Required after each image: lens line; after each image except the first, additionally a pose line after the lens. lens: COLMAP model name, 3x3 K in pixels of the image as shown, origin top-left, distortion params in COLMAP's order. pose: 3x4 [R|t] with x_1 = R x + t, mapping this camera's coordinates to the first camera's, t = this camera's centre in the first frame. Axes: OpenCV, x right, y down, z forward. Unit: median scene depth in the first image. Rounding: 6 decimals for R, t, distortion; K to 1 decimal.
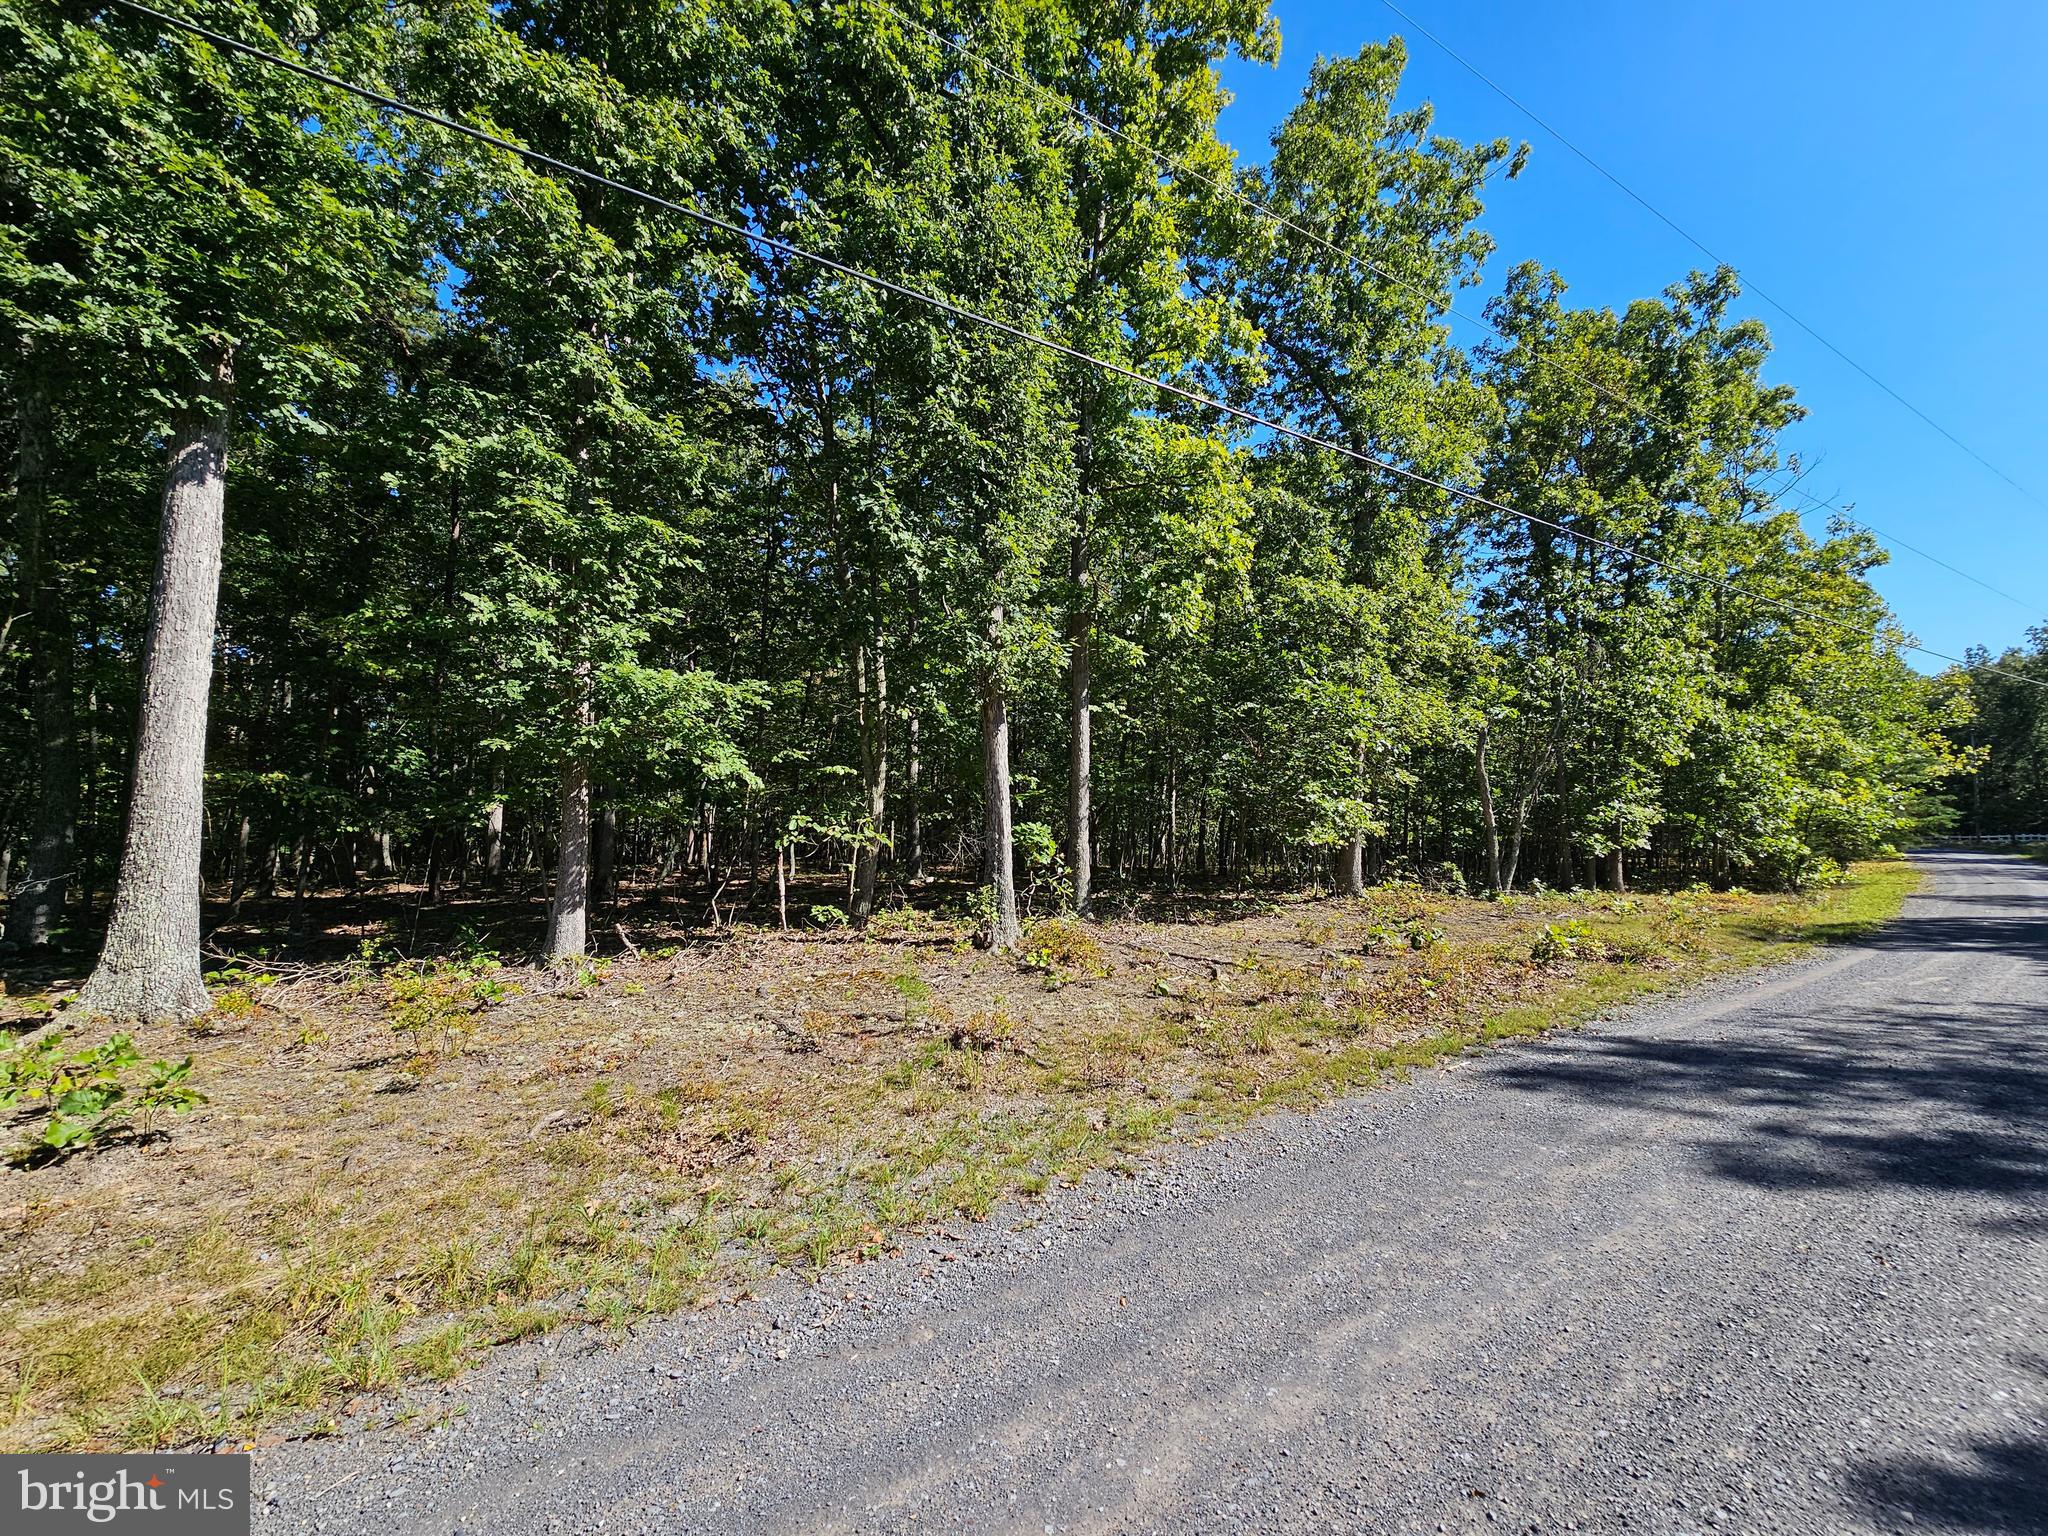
lens RADIAL K [[905.2, 0, 1029.8], [0, 905.2, 799.2], [0, 0, 1]] dist [-0.004289, 0.000593]
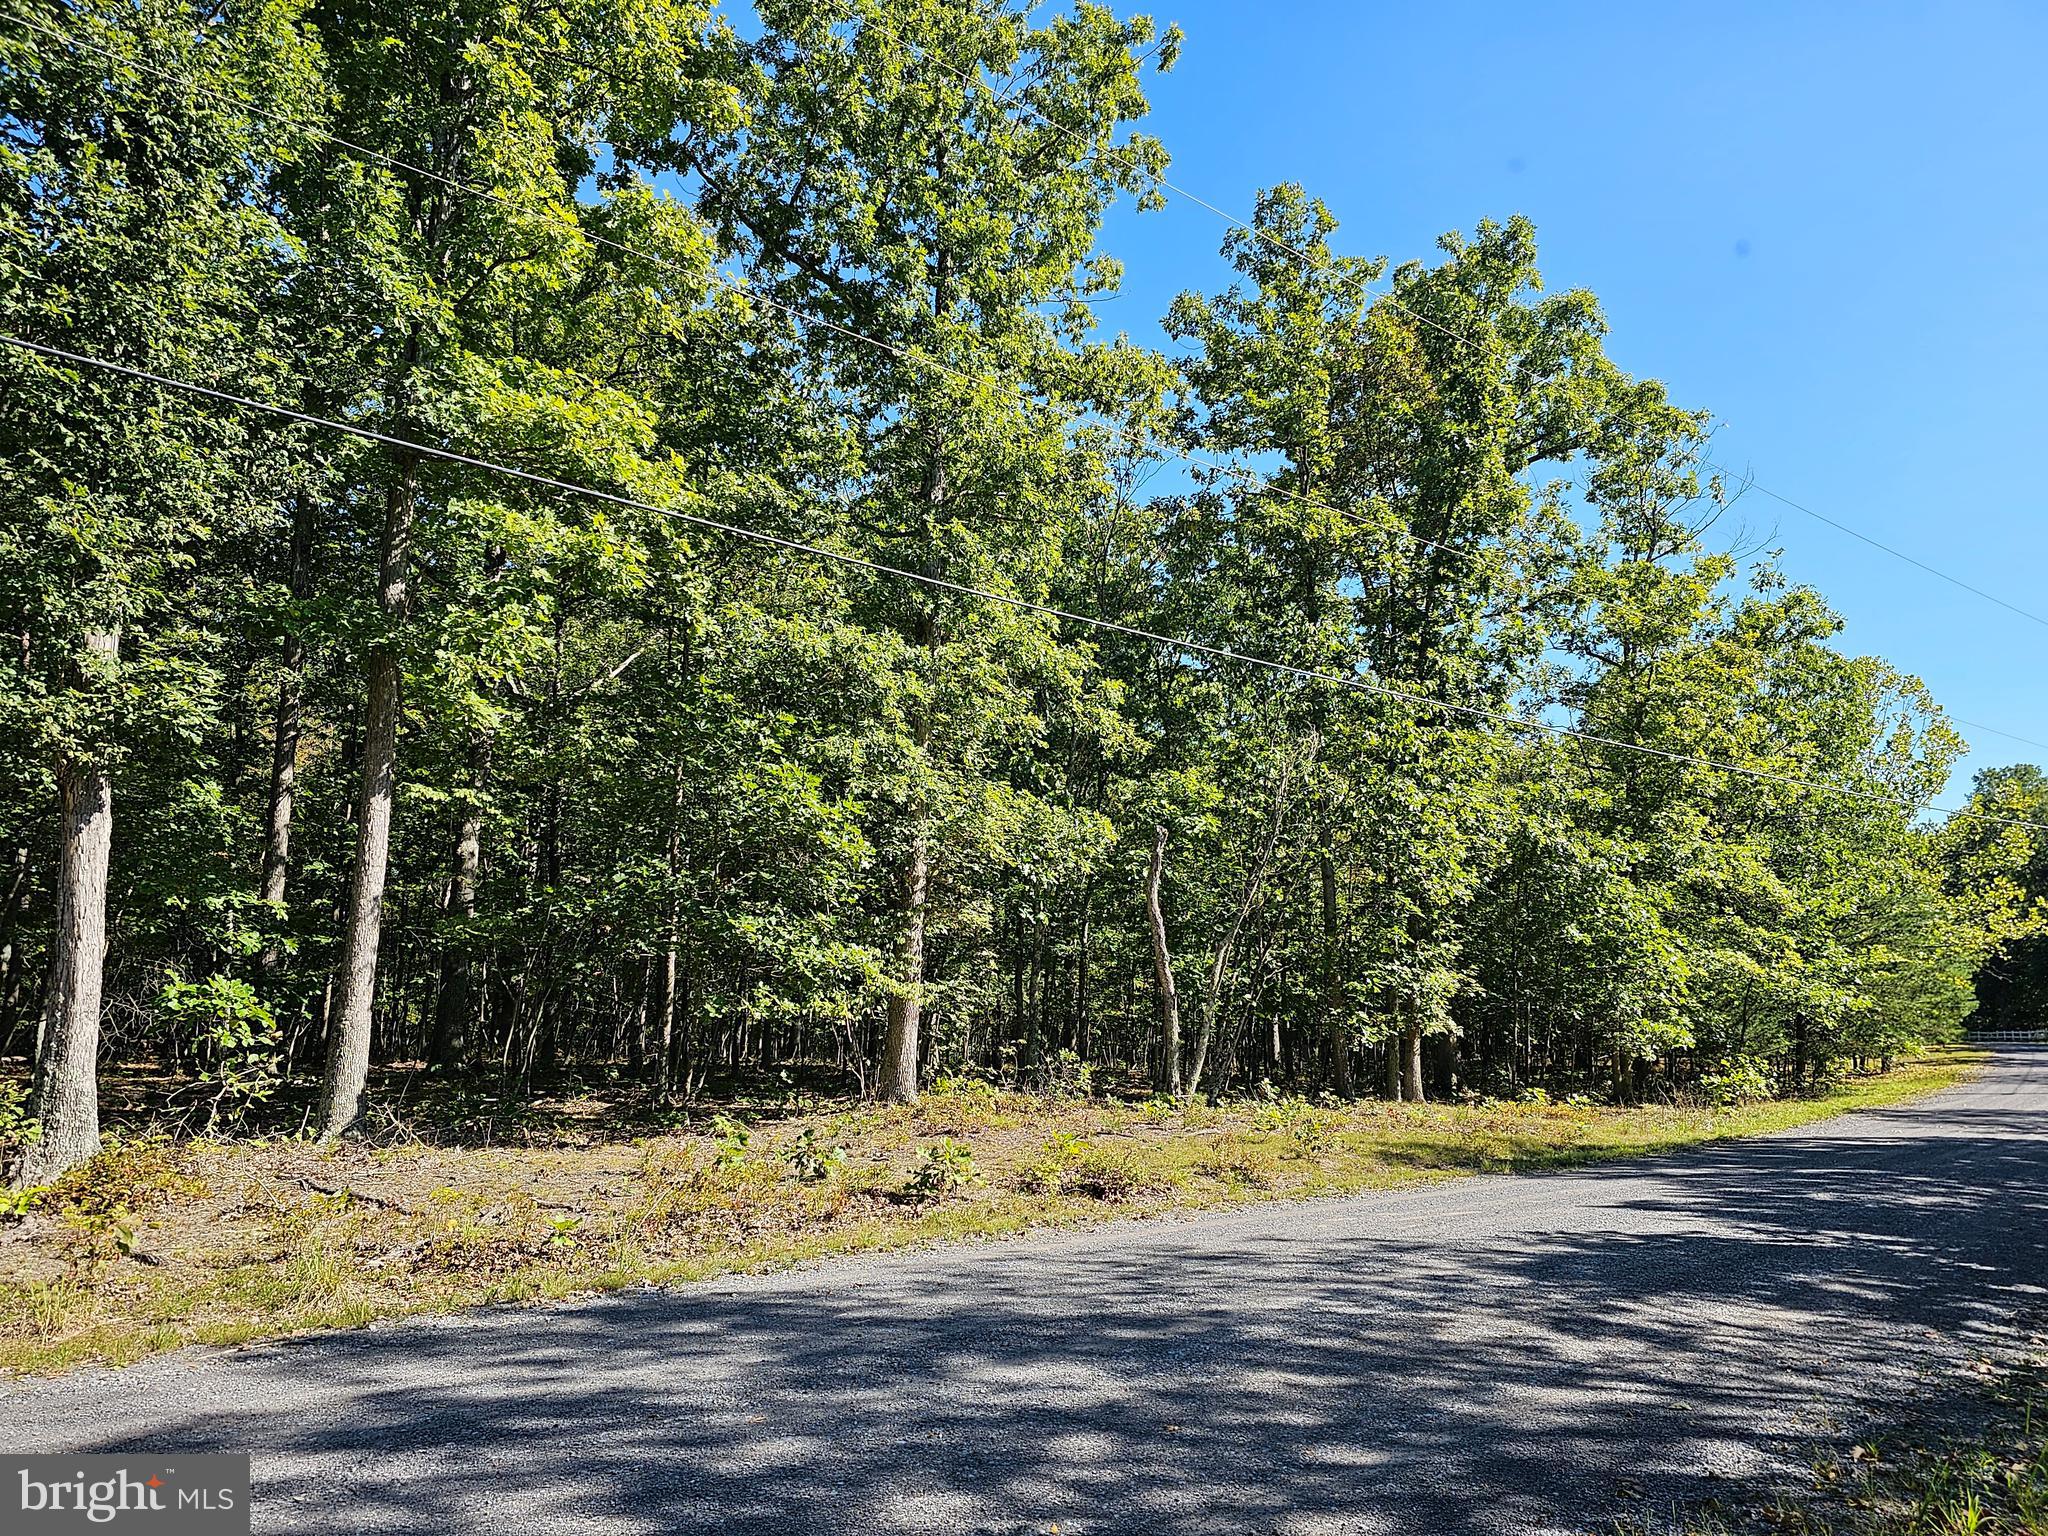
lens RADIAL K [[1489.4, 0, 1136.1], [0, 1489.4, 780.6], [0, 0, 1]] dist [0.071946, -0.056398]
pose [[0.986138, 0.034089, 0.162388, 0.530106], [-0.014661, 0.992742, -0.119370, 0.007001], [-0.165278, 0.115334, 0.979480, -0.138000]]
